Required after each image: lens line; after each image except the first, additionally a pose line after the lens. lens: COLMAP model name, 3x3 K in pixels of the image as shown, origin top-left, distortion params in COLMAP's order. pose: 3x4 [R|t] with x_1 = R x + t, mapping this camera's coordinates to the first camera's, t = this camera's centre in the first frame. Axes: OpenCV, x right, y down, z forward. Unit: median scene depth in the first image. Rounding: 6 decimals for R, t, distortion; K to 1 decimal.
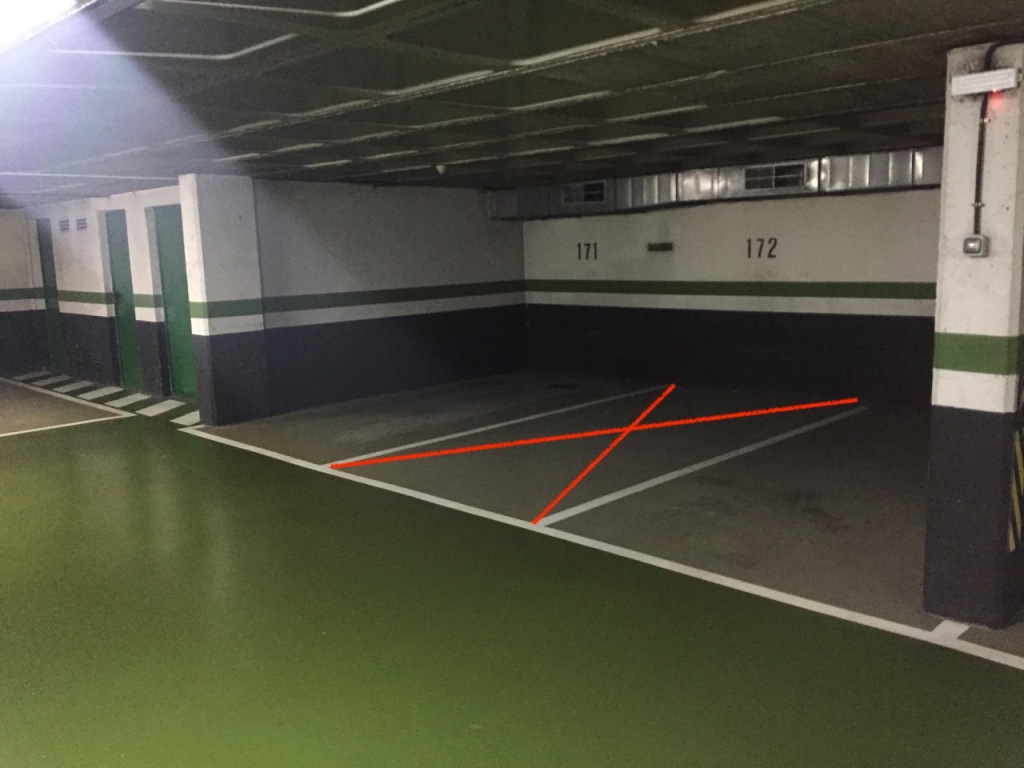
lens RADIAL K [[901.9, 0, 504.2], [0, 901.9, 380.9], [0, 0, 1]] dist [0.087370, -0.020725]
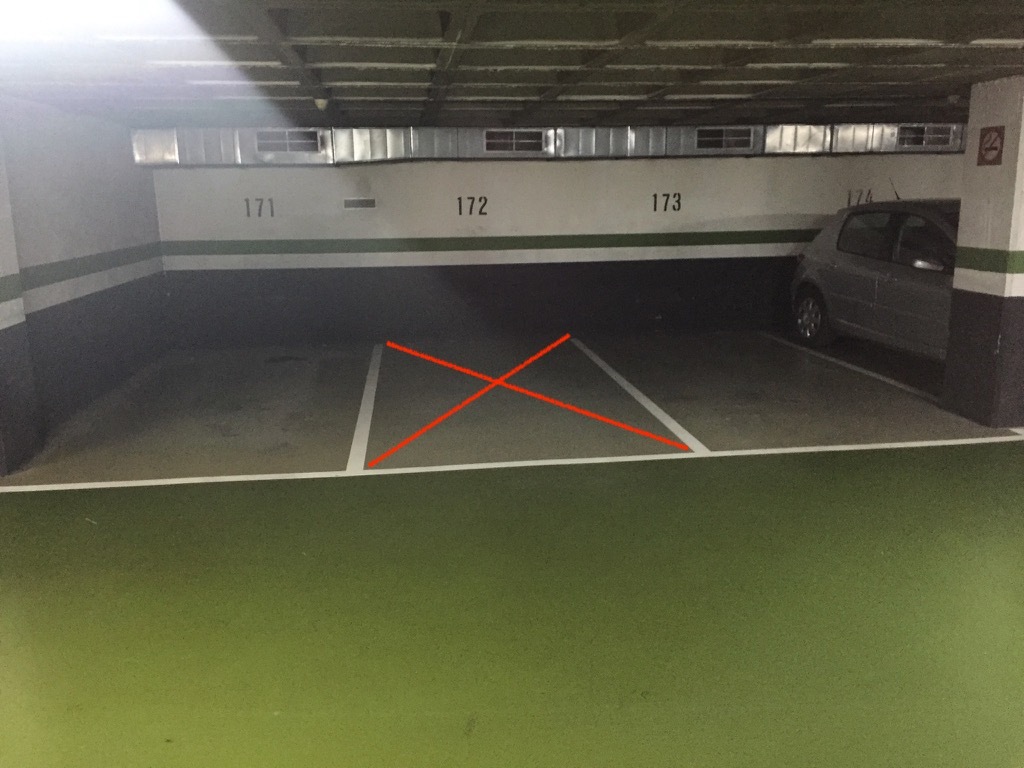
lens RADIAL K [[901.9, 0, 503.9], [0, 901.9, 376.6], [0, 0, 1]] dist [0.087370, -0.020725]
pose [[0.627640, -0.126323, 0.768186, -0.654472], [0.113861, 0.991032, 0.069940, -0.016721], [-0.770132, 0.043569, 0.636395, 0.336654]]
